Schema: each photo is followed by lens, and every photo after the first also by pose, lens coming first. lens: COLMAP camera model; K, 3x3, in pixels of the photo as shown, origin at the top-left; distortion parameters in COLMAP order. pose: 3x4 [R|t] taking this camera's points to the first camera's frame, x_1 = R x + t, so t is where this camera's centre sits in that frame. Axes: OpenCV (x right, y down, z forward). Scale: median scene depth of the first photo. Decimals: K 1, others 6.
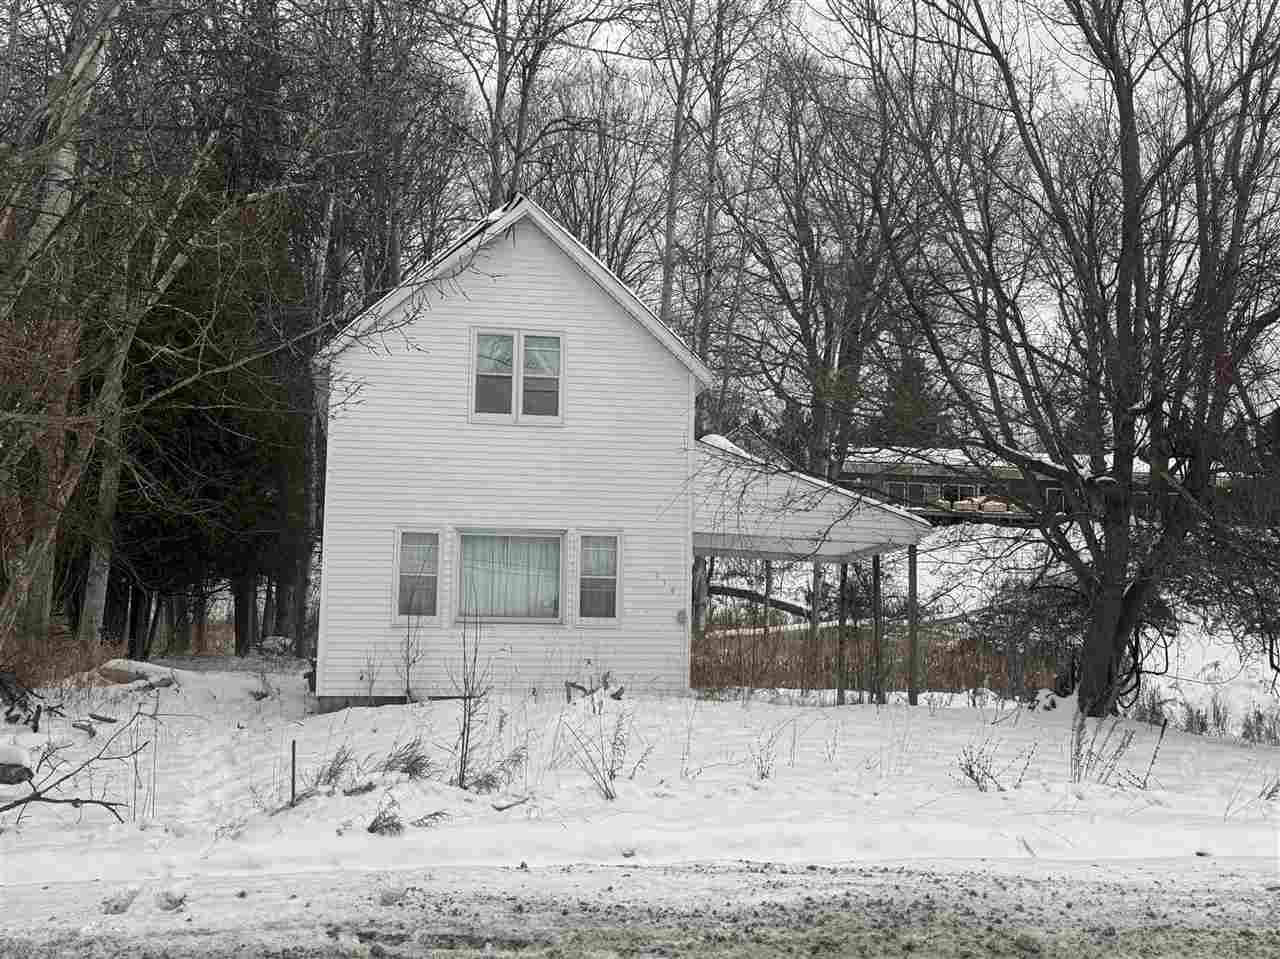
lens RADIAL K [[1653.7, 0, 632.6], [0, 1653.7, 478.6], [0, 0, 1]] dist [0.123901, 0.000000]
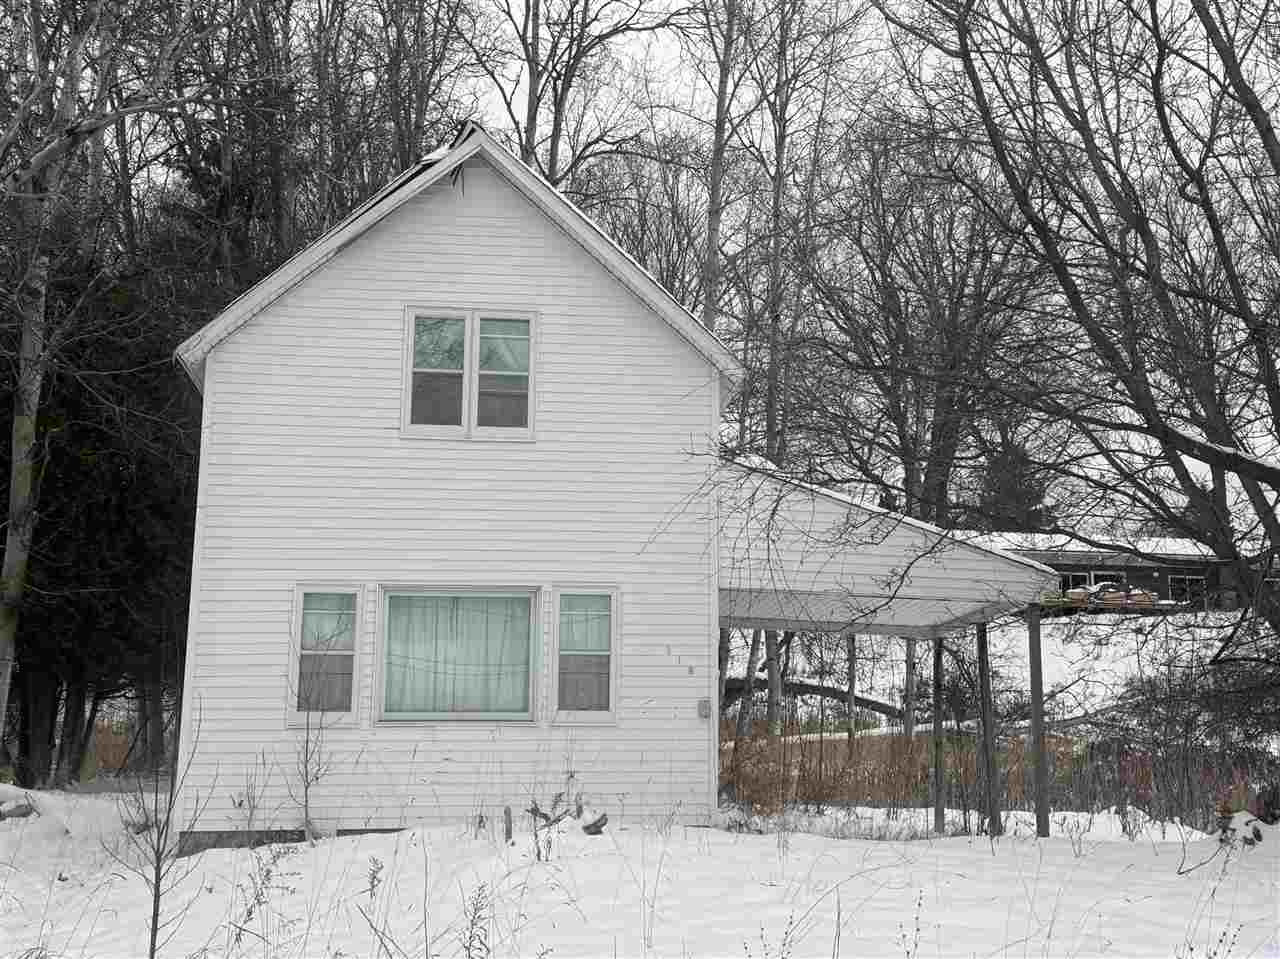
lens RADIAL K [[1653.7, 0, 652.6], [0, 1653.7, 471.0], [0, 0, 1]] dist [0.123901, 0.000000]
pose [[0.998790, -0.017863, -0.045814, 0.041332], [0.014646, 0.997467, -0.069600, 0.031444], [0.046941, 0.068845, 0.996522, 0.290443]]
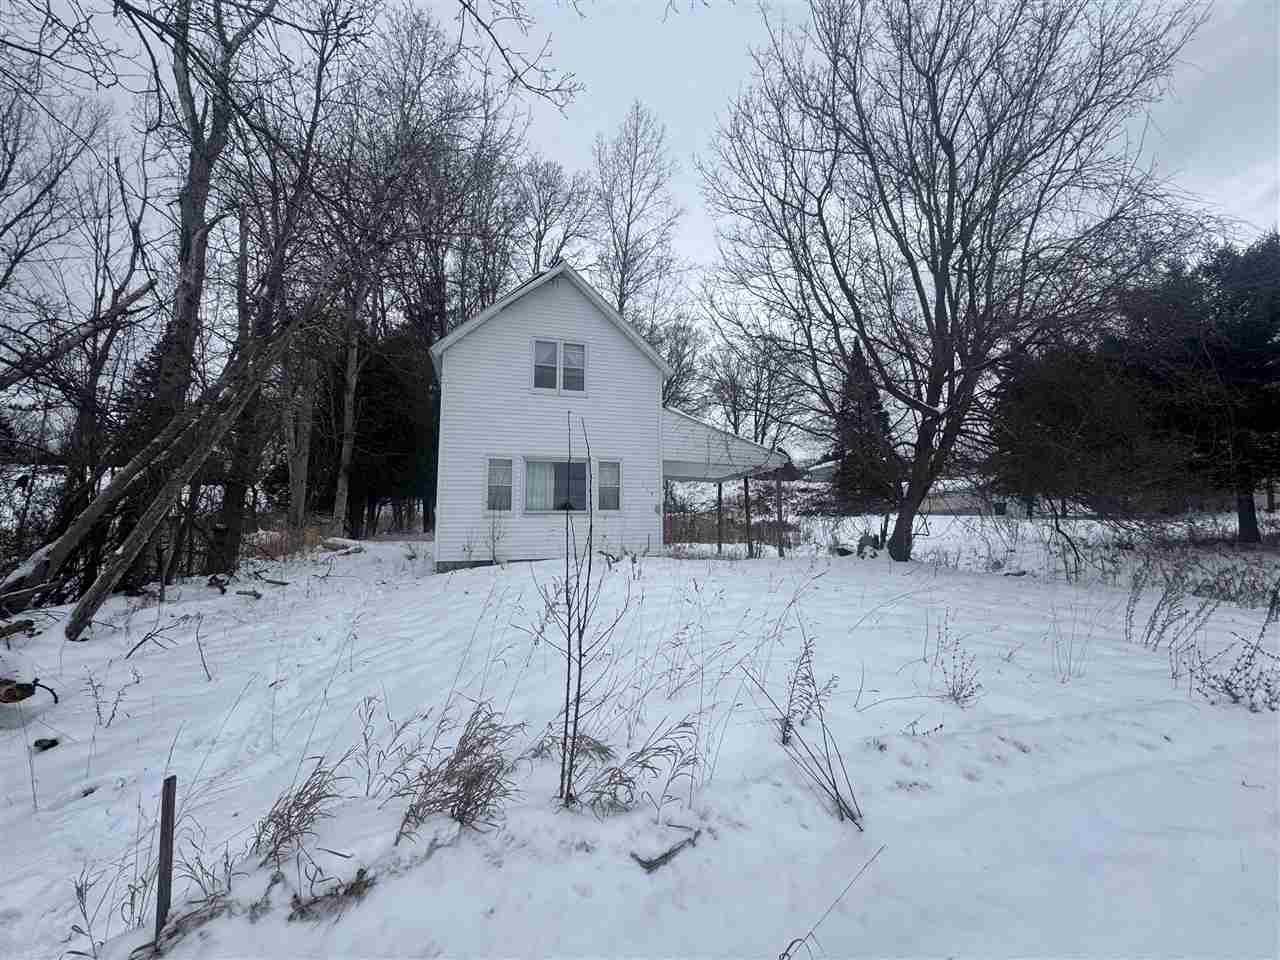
lens RADIAL K [[507.2, 0, 640.8], [0, 507.2, 484.1], [0, 0, 1]] dist [-0.007818, 0.000004]
pose [[0.991028, -0.007851, 0.133422, -0.057135], [0.004880, 0.999733, 0.022585, 0.045156], [-0.133564, -0.021732, 0.990802, 0.478013]]
